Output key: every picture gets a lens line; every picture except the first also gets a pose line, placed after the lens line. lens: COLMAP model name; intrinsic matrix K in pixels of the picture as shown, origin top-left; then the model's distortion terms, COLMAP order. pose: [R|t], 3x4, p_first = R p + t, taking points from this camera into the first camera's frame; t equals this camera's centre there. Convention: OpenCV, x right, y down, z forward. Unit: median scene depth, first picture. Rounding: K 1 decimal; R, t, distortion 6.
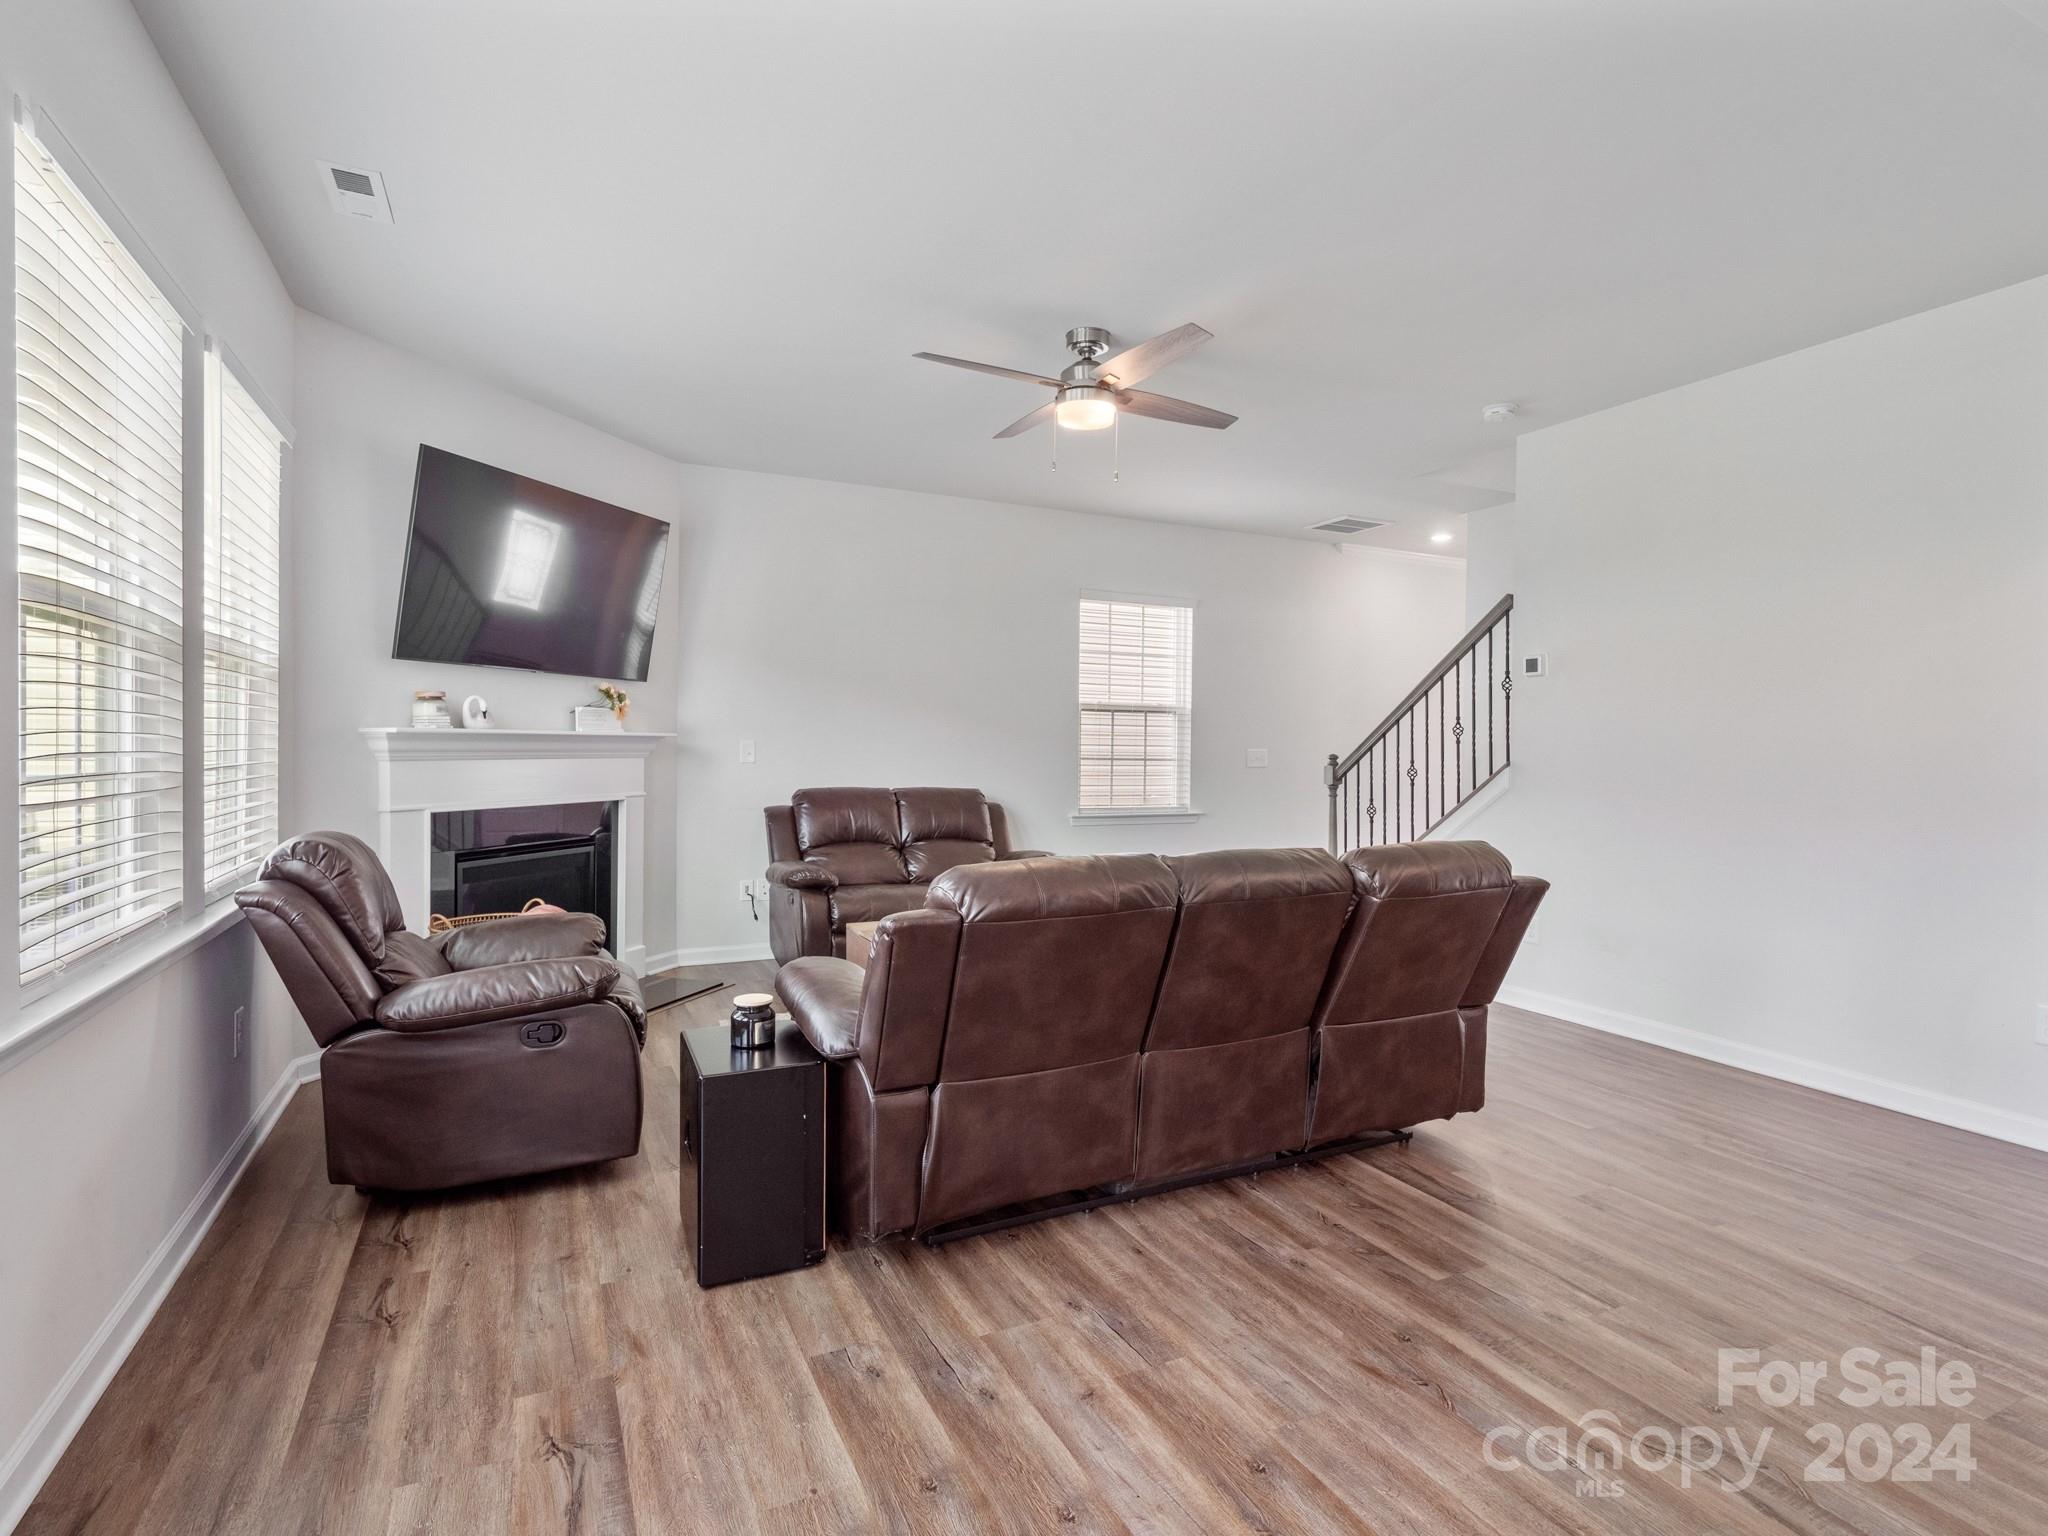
lens RADIAL K [[1025.8, 0, 1019.8], [0, 1025.8, 748.5], [0, 0, 1]] dist [-0.001428, -0.000612]
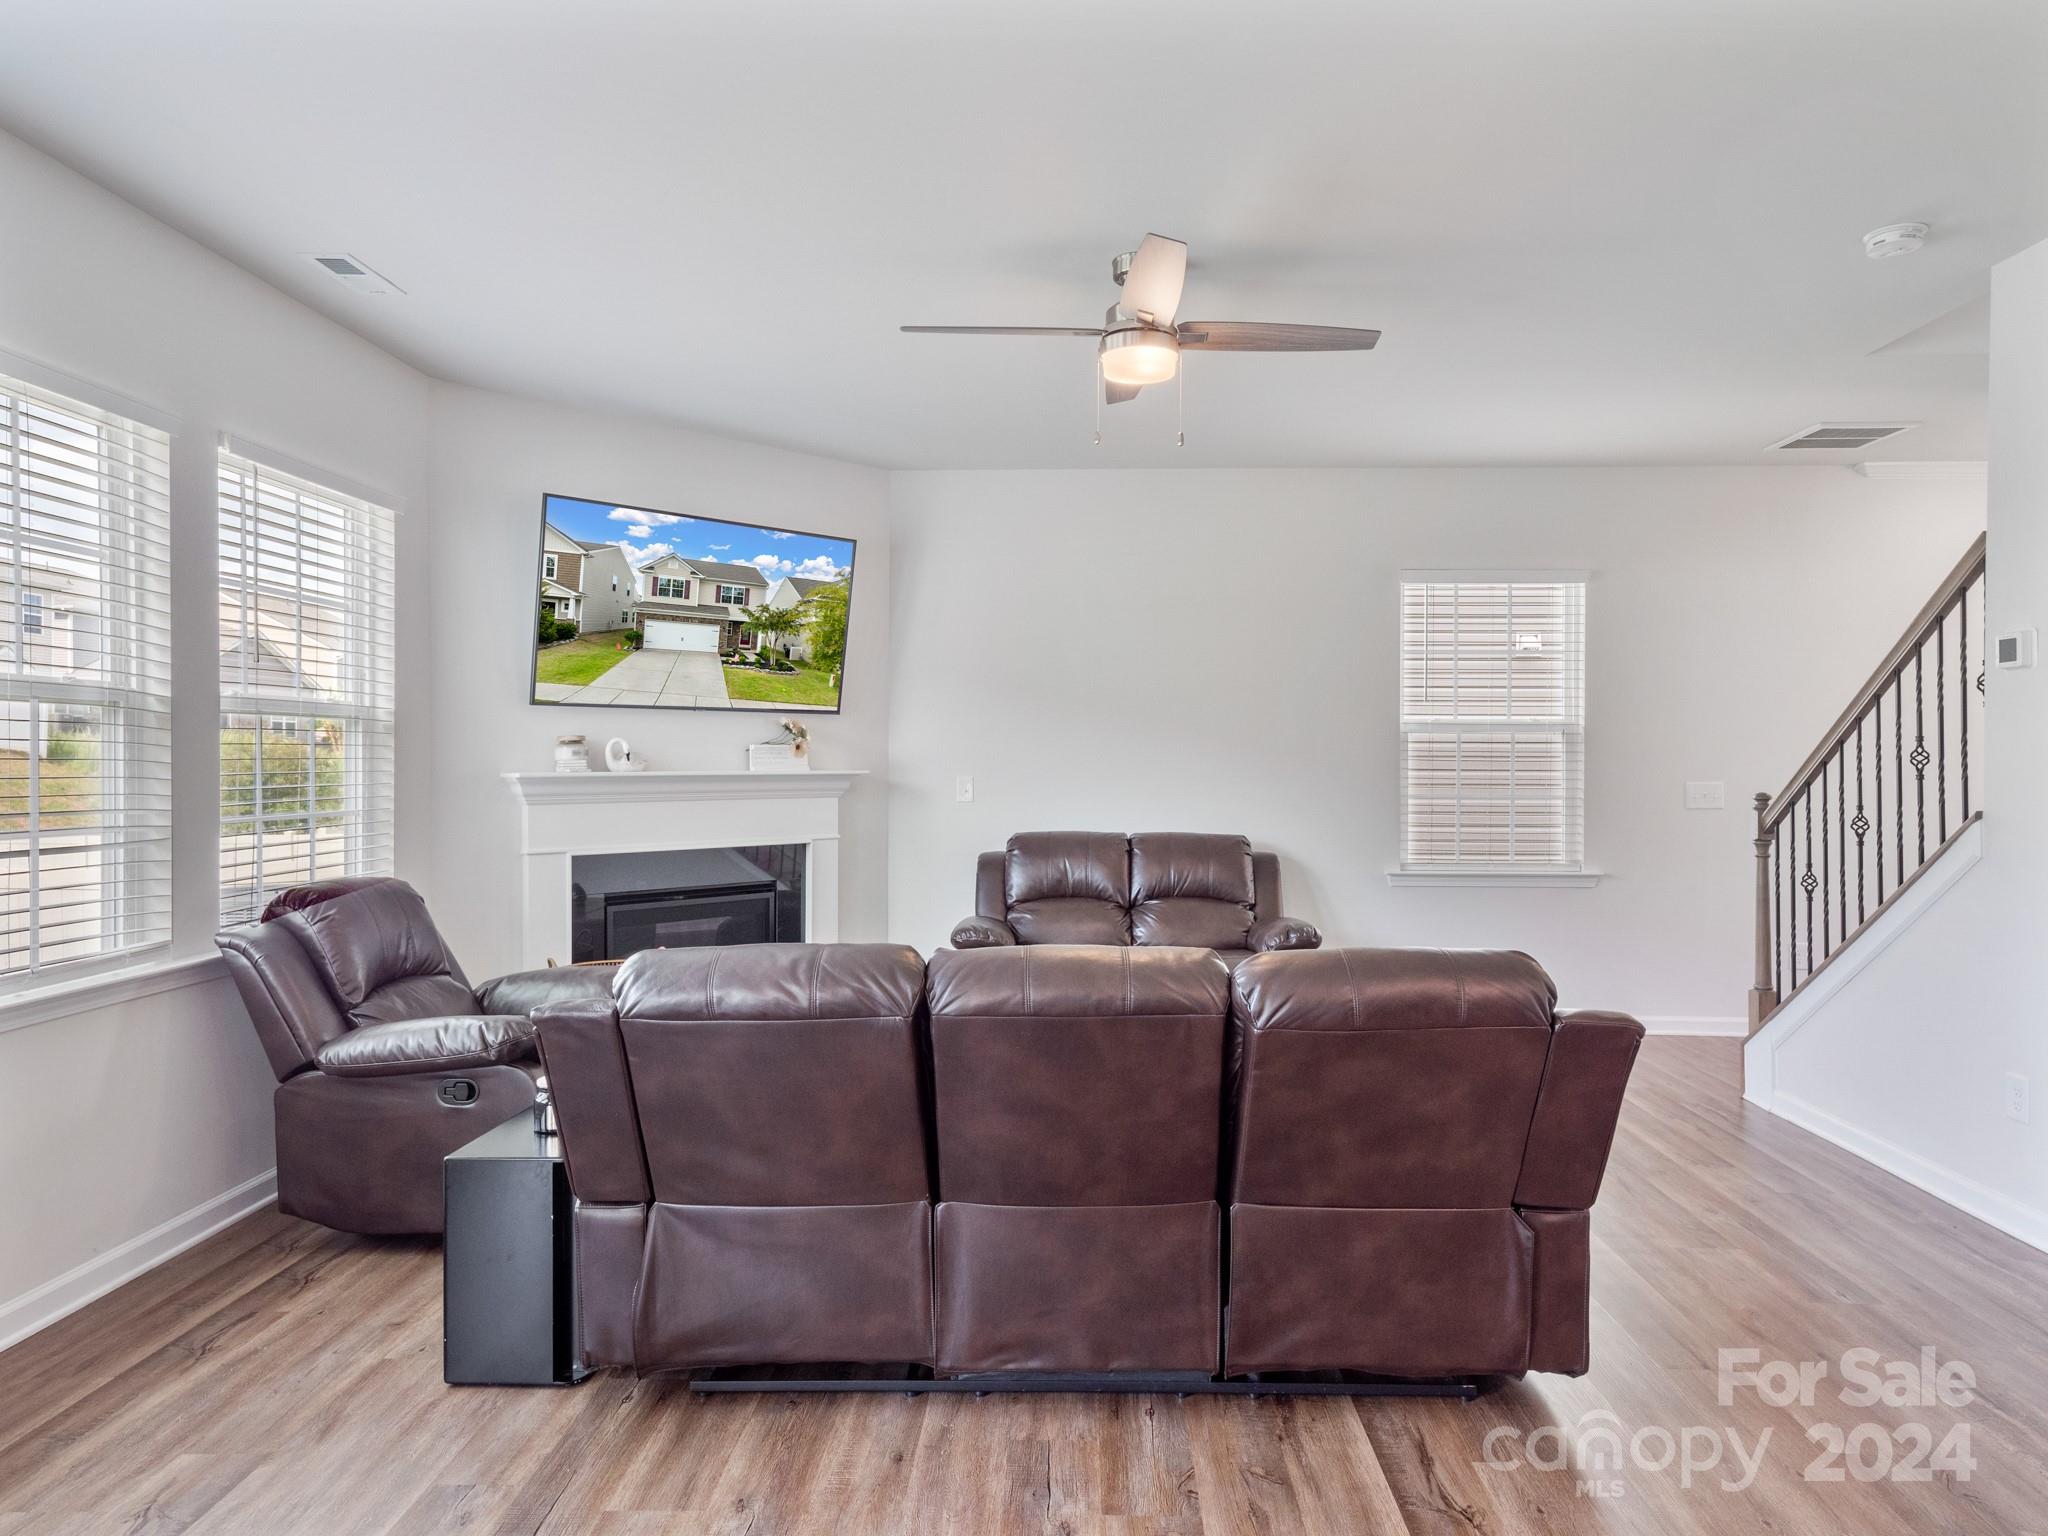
lens RADIAL K [[1235.3, 0, 1056.0], [0, 1235.3, 764.9], [0, 0, 1]] dist [0.021206, 0.001268]
pose [[0.892122, -0.007261, -0.451736, 0.561690], [0.006036, 0.999973, -0.004153, -0.025858], [0.451754, 0.000978, 0.892142, 0.184041]]
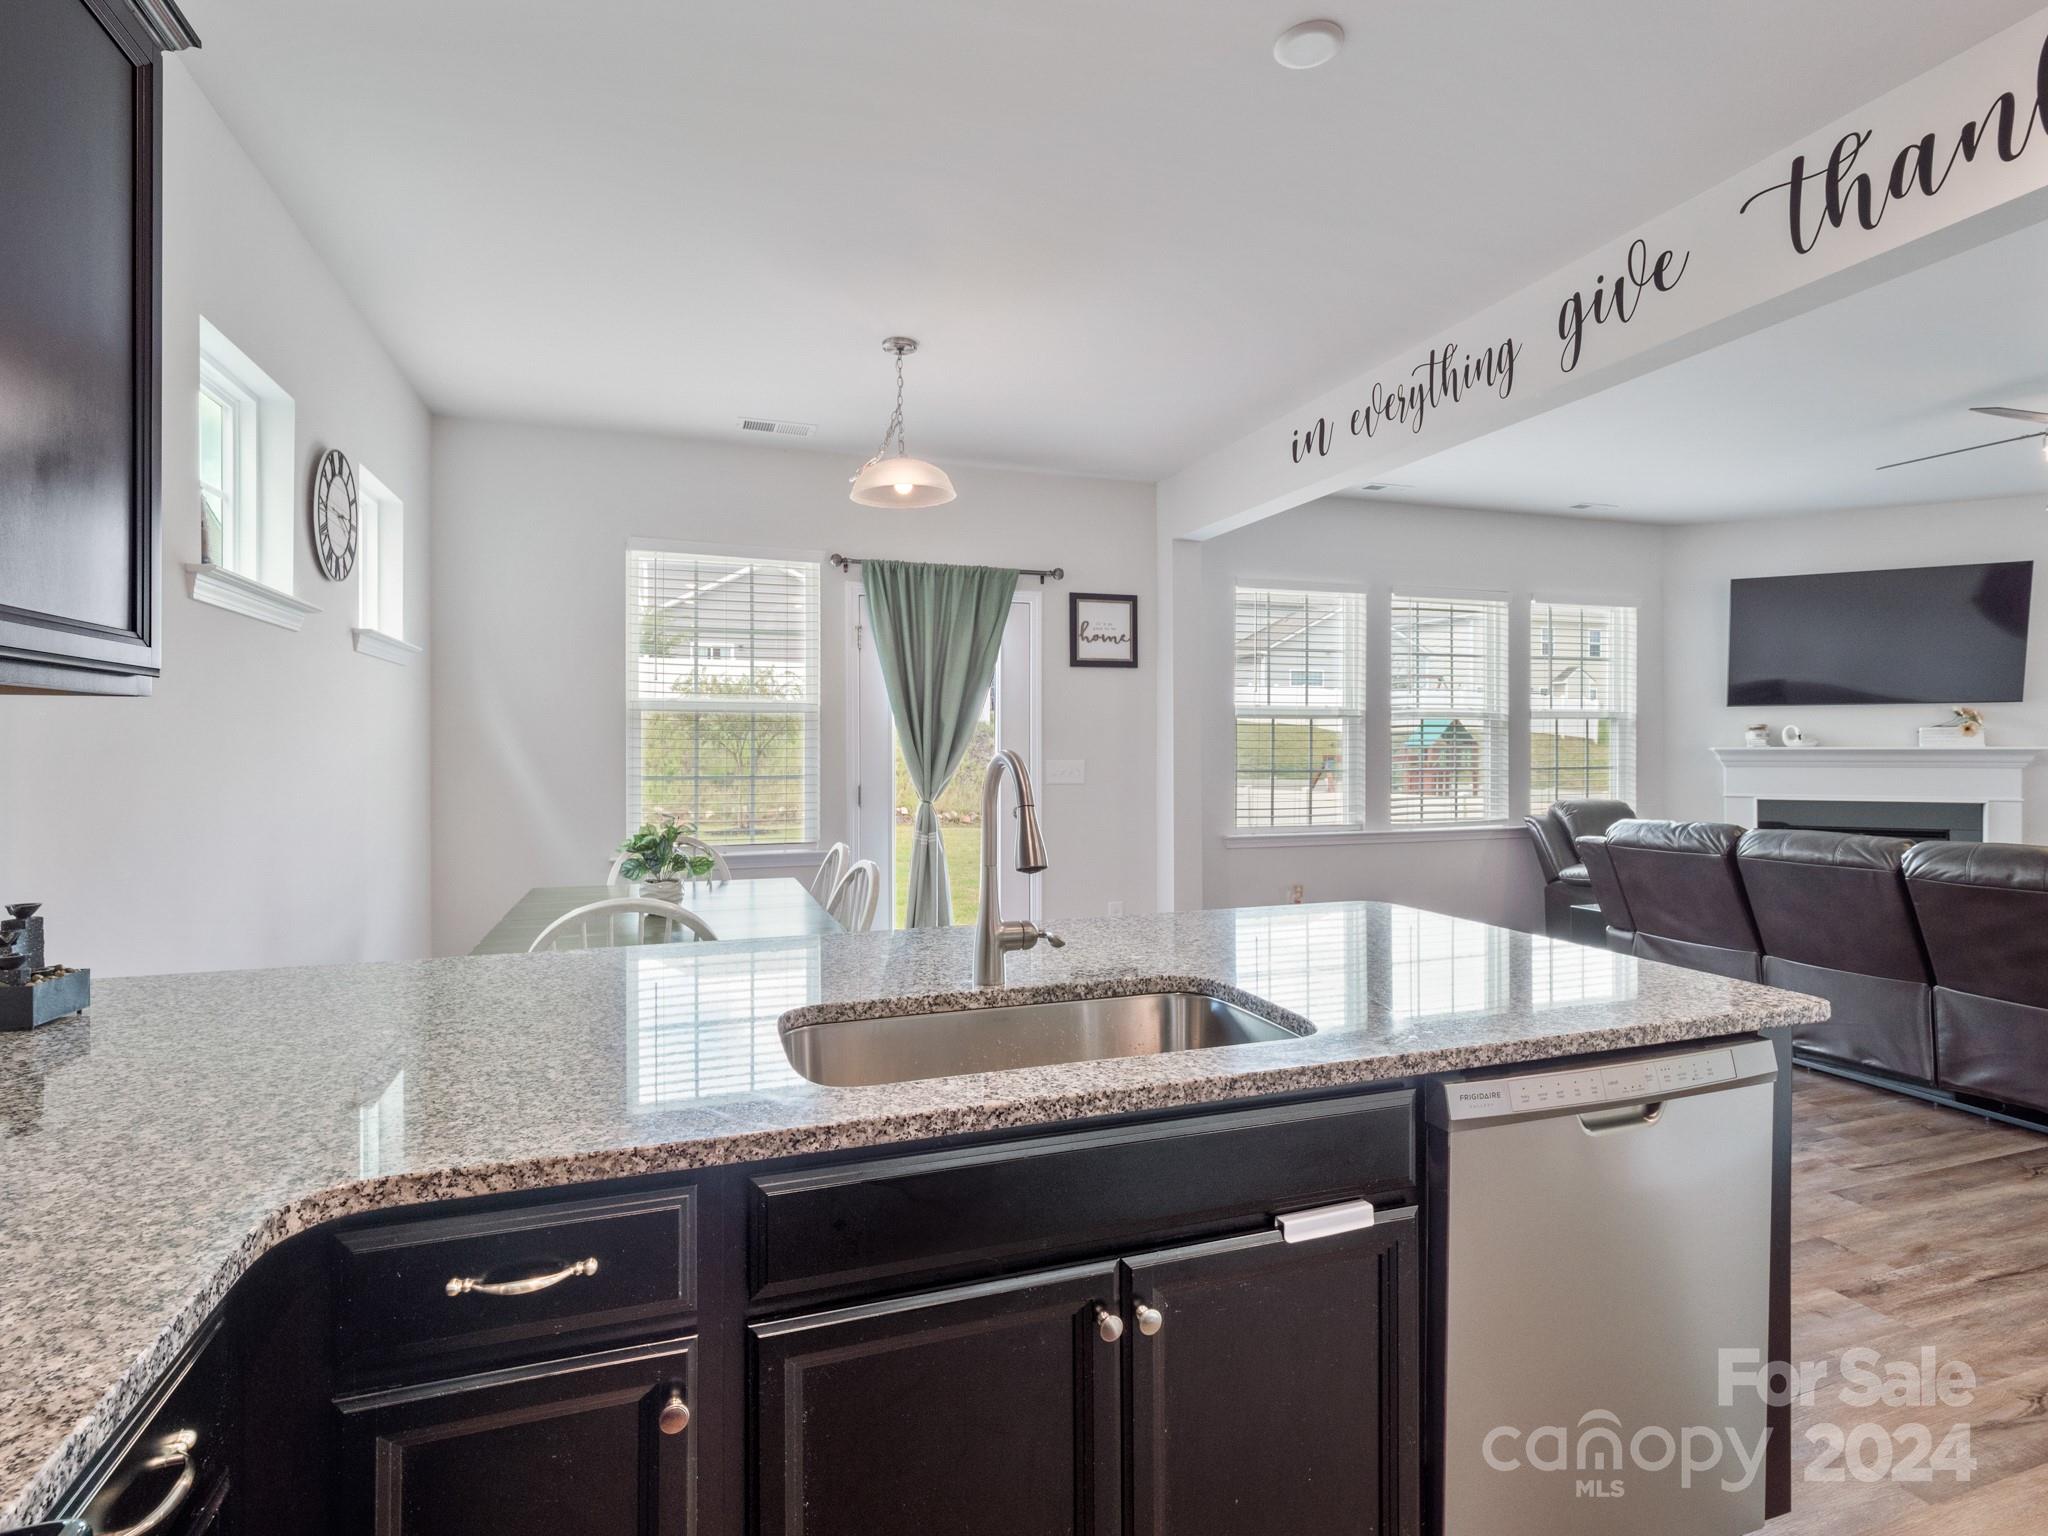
lens RADIAL K [[969.9, 0, 965.8], [0, 969.9, 758.0], [0, 0, 1]] dist [-0.025416, -0.000433]
pose [[-0.172218, 0.000099, -0.985059, 1.579840], [-0.000302, 1.000000, 0.000154, -0.002881], [0.985059, 0.000324, -0.172218, 0.042282]]
